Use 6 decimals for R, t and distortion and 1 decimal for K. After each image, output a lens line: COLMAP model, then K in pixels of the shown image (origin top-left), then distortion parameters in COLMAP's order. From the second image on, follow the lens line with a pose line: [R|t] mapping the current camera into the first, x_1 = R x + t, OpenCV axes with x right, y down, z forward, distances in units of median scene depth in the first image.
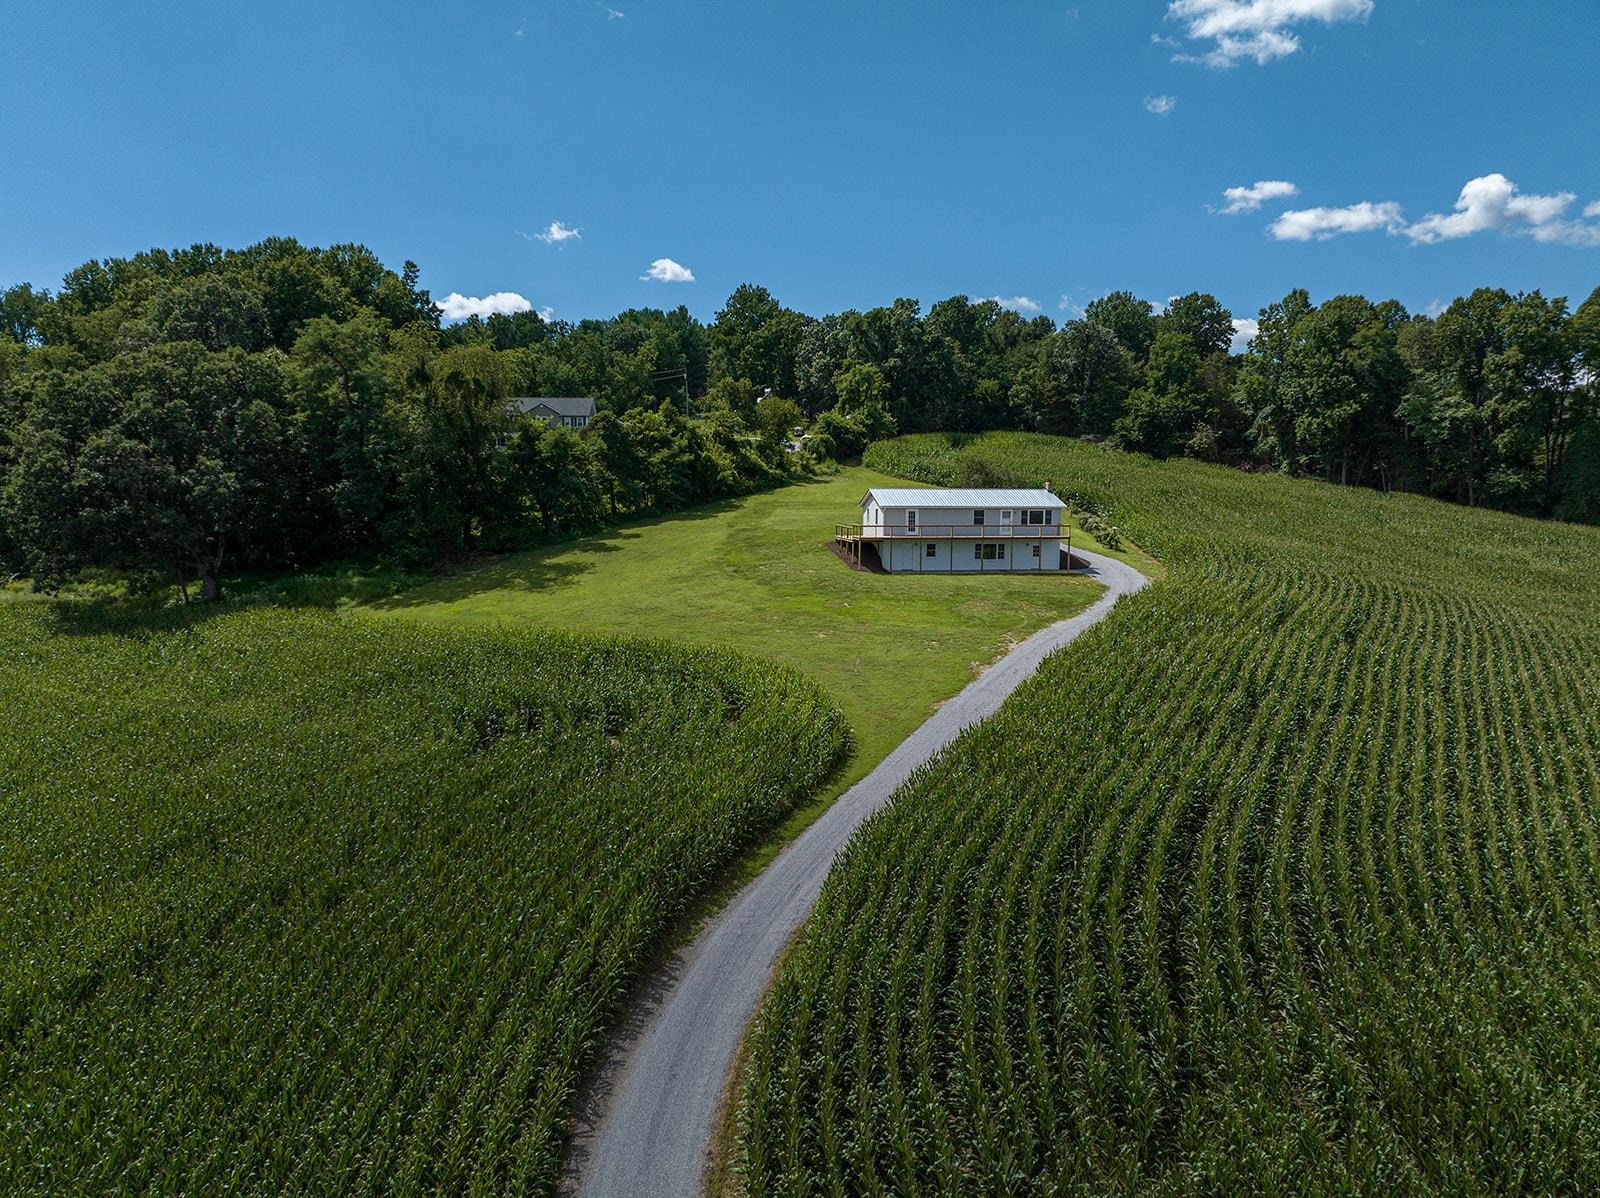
lens RADIAL K [[1137.8, 0, 788.4], [0, 1137.8, 599.6], [0, 0, 1]] dist [-0.036268, 0.000164]
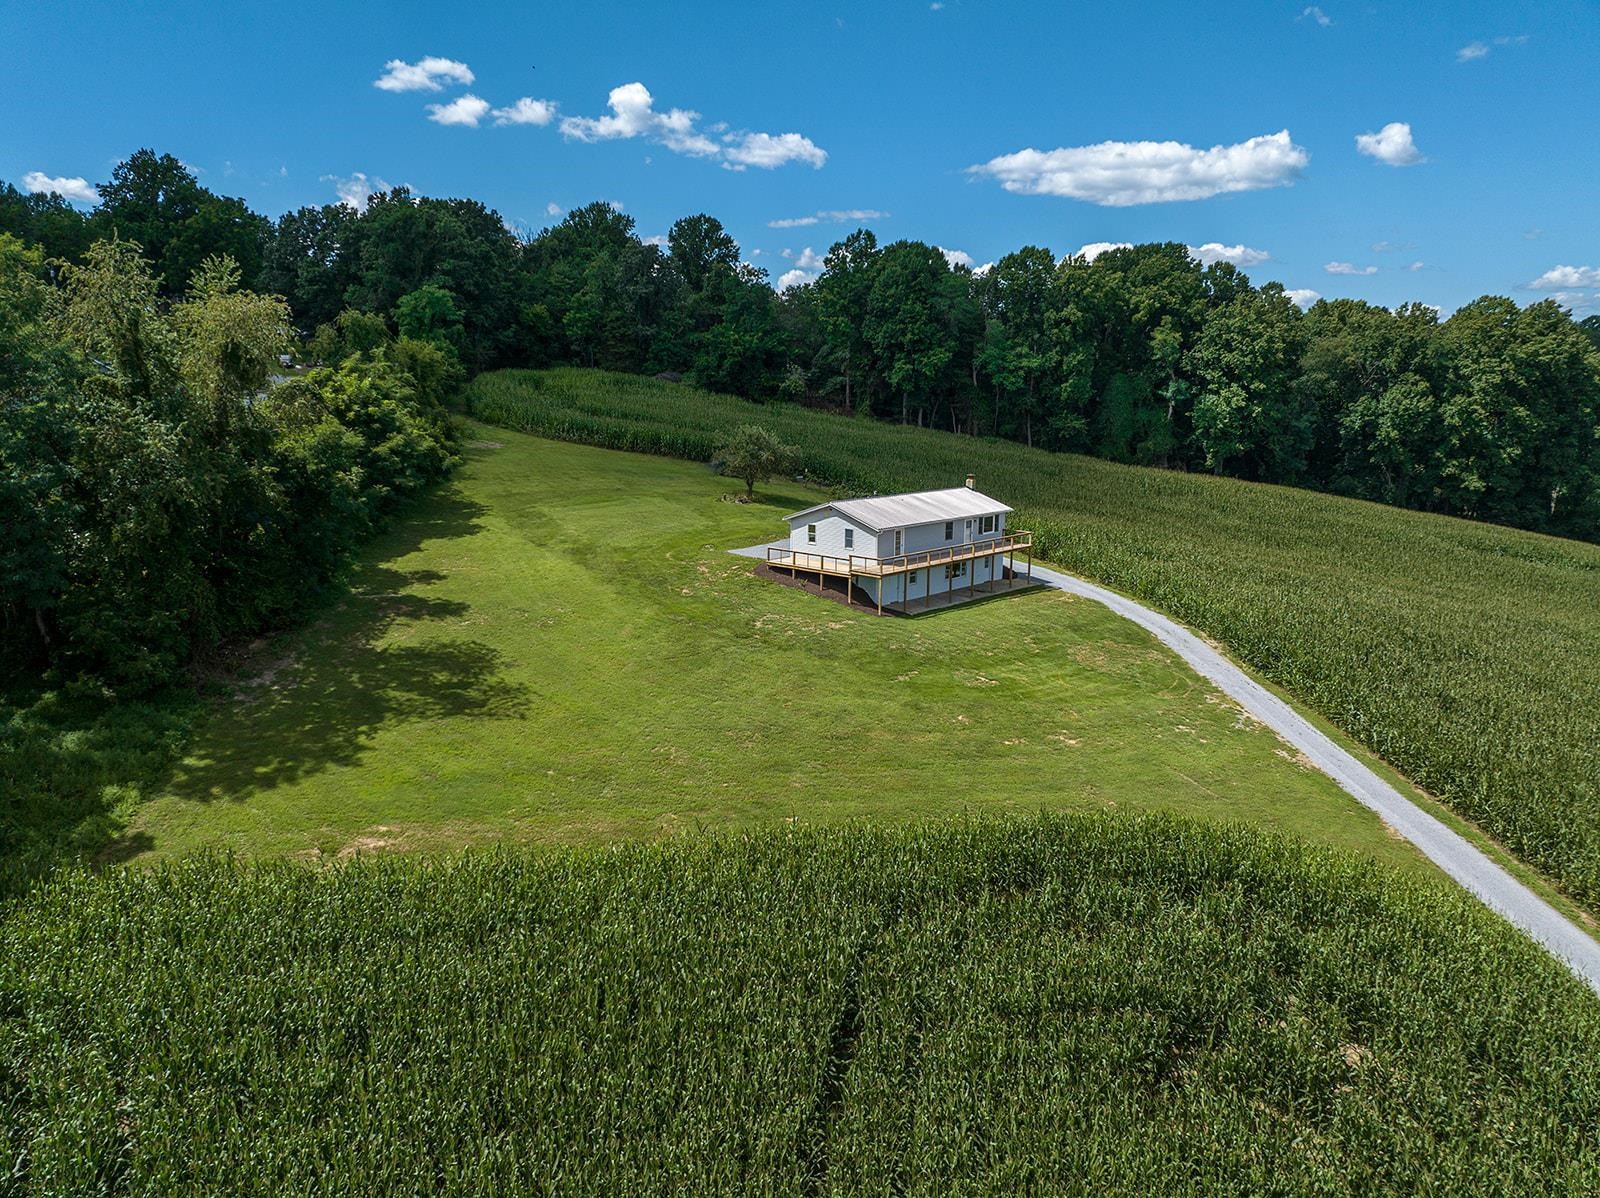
lens RADIAL K [[1137.8, 0, 807.7], [0, 1137.8, 602.3], [0, 0, 1]] dist [-0.036268, 0.000164]
pose [[0.783703, -0.120535, 0.609329, -0.281006], [0.059410, 0.991039, 0.119633, -0.081445], [-0.618289, -0.057557, 0.783841, 0.253779]]
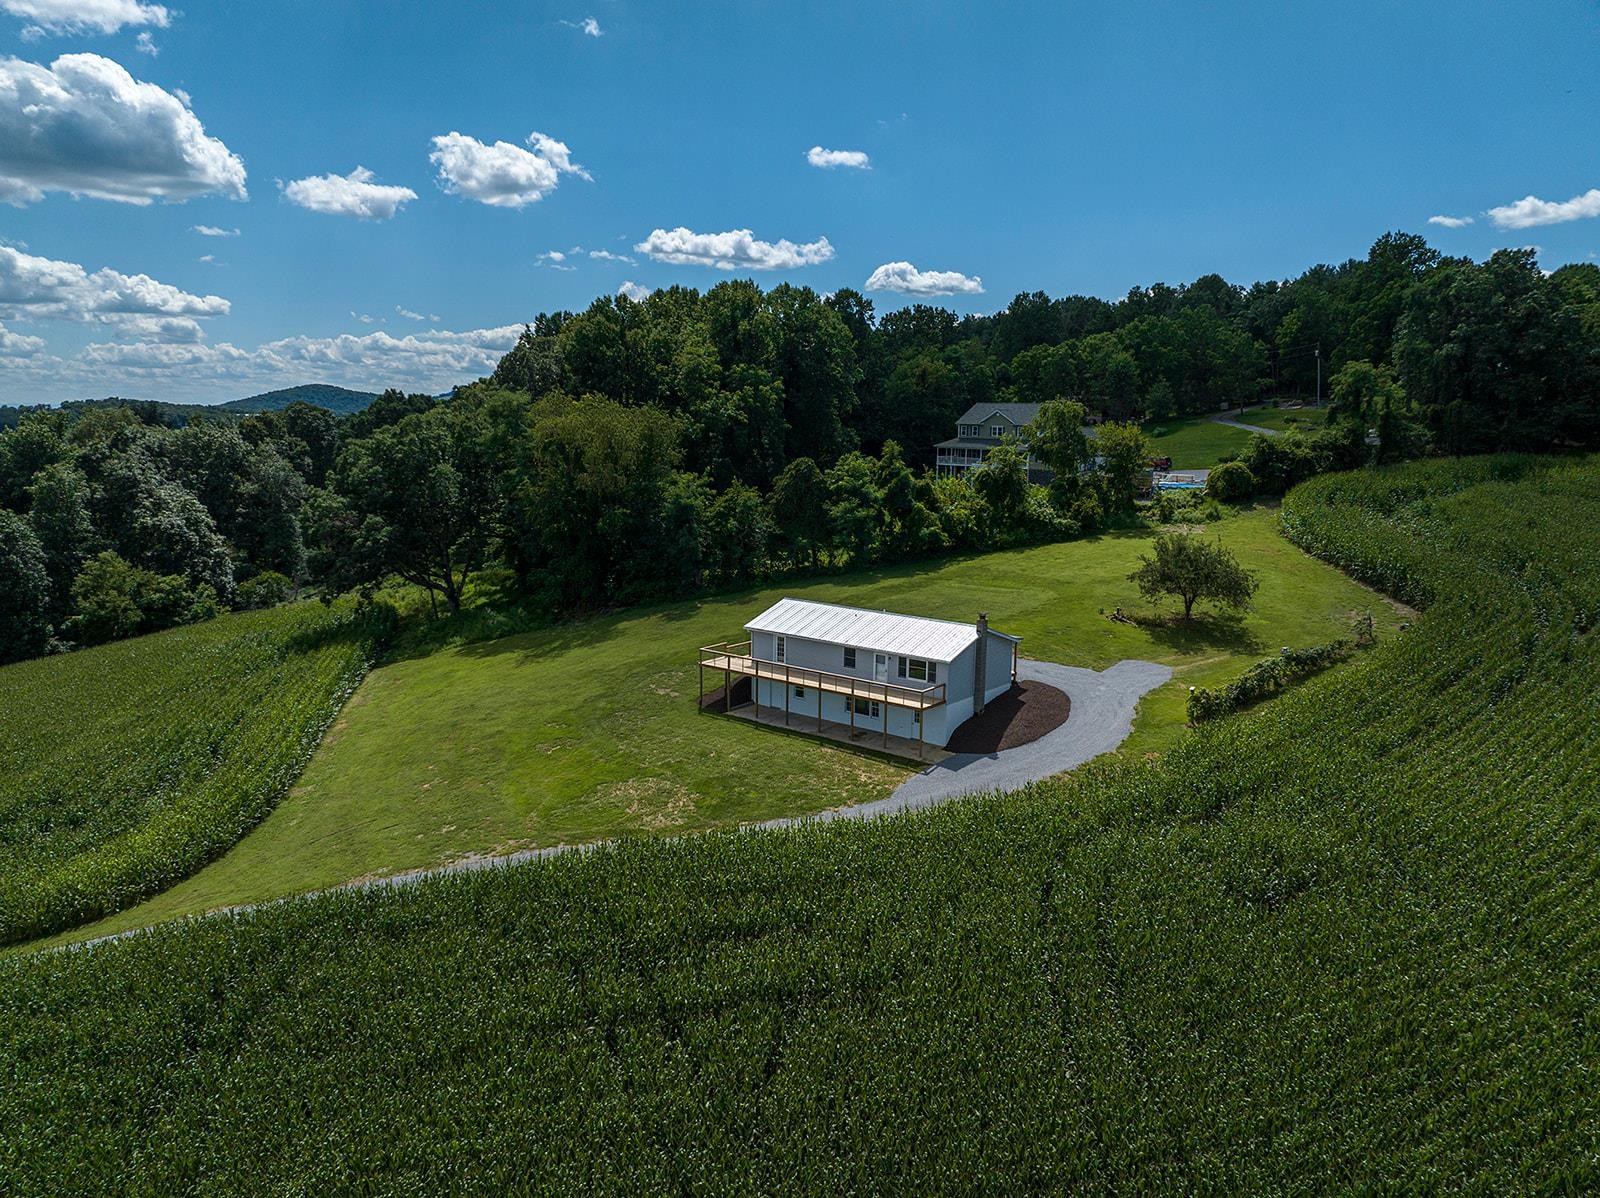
lens RADIAL K [[1137.8, 0, 804.7], [0, 1137.8, 593.9], [0, 0, 1]] dist [-0.036268, 0.000164]
pose [[0.678630, 0.123784, -0.723974, 0.442821], [-0.079992, 0.992289, 0.094678, -0.118167], [0.730111, -0.006339, 0.683299, 0.294111]]
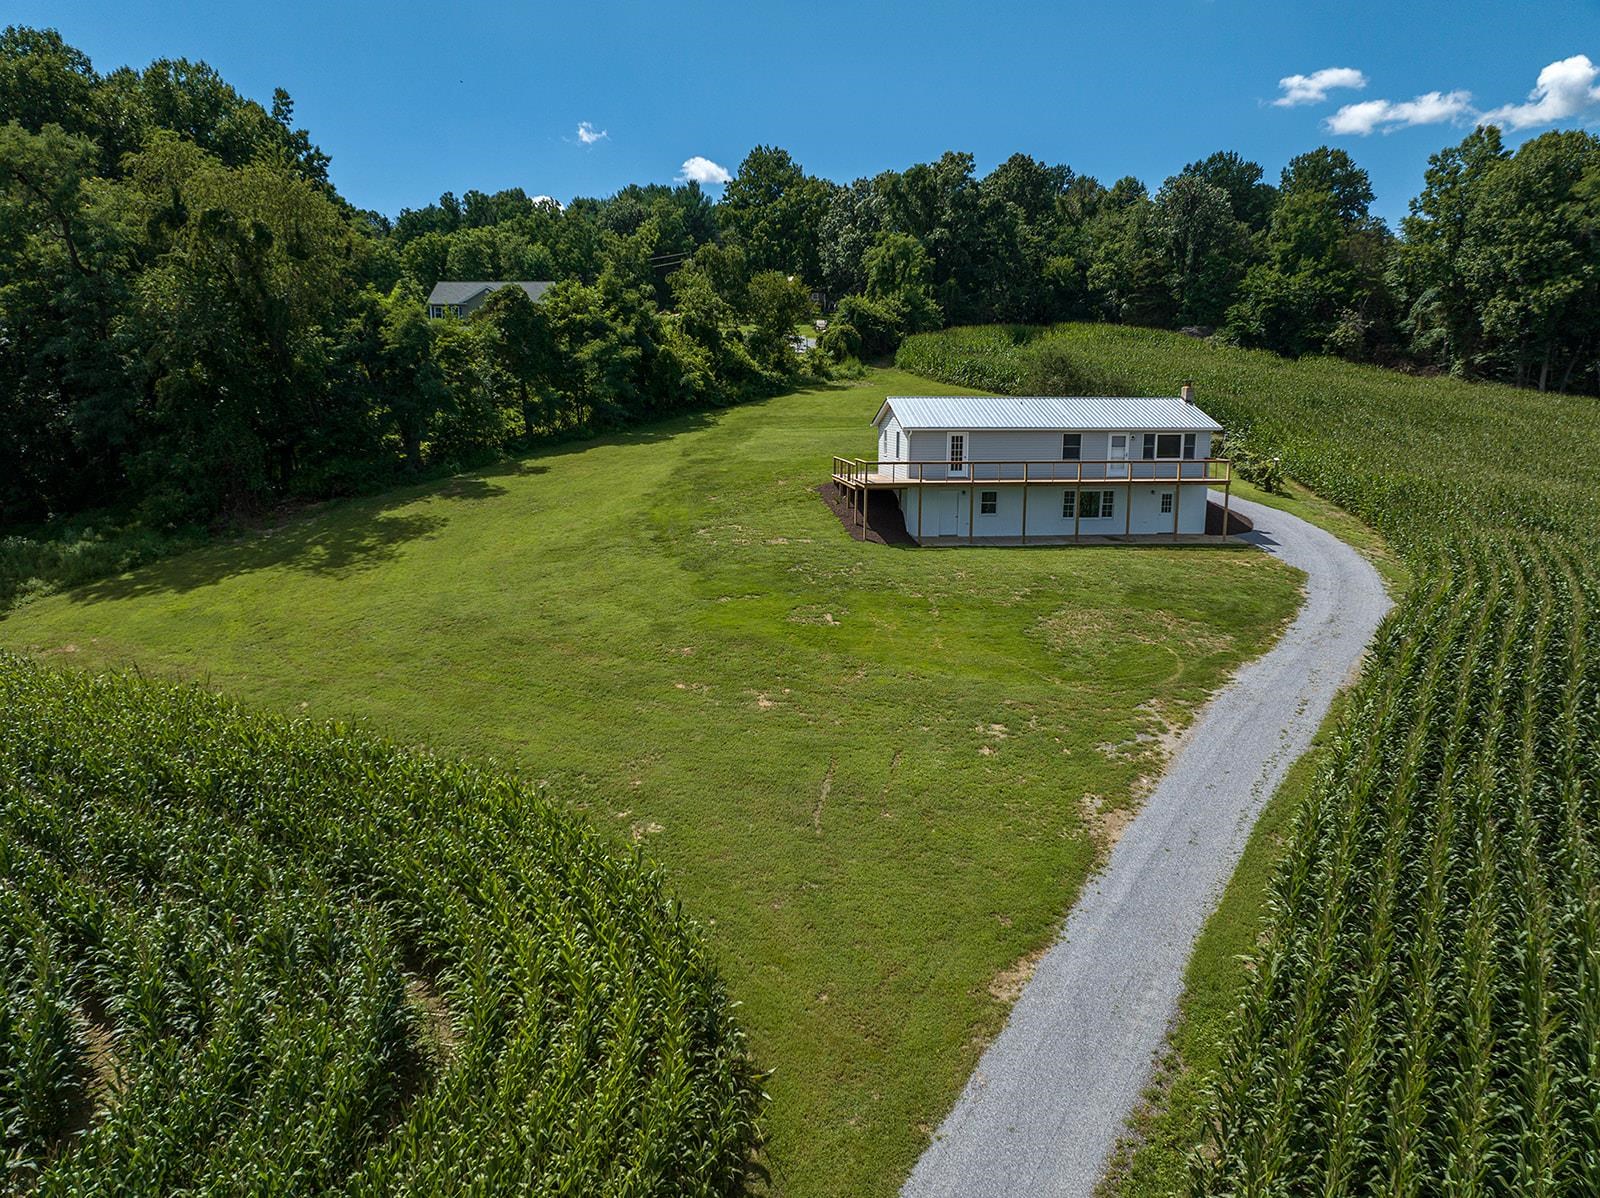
lens RADIAL K [[1137.8, 0, 786.0], [0, 1137.8, 597.2], [0, 0, 1]] dist [-0.036268, 0.000164]
pose [[0.998974, 0.005335, -0.044968, 0.029833], [-0.001861, 0.997034, 0.076946, -0.025276], [0.045245, -0.076783, 0.996021, 0.257210]]
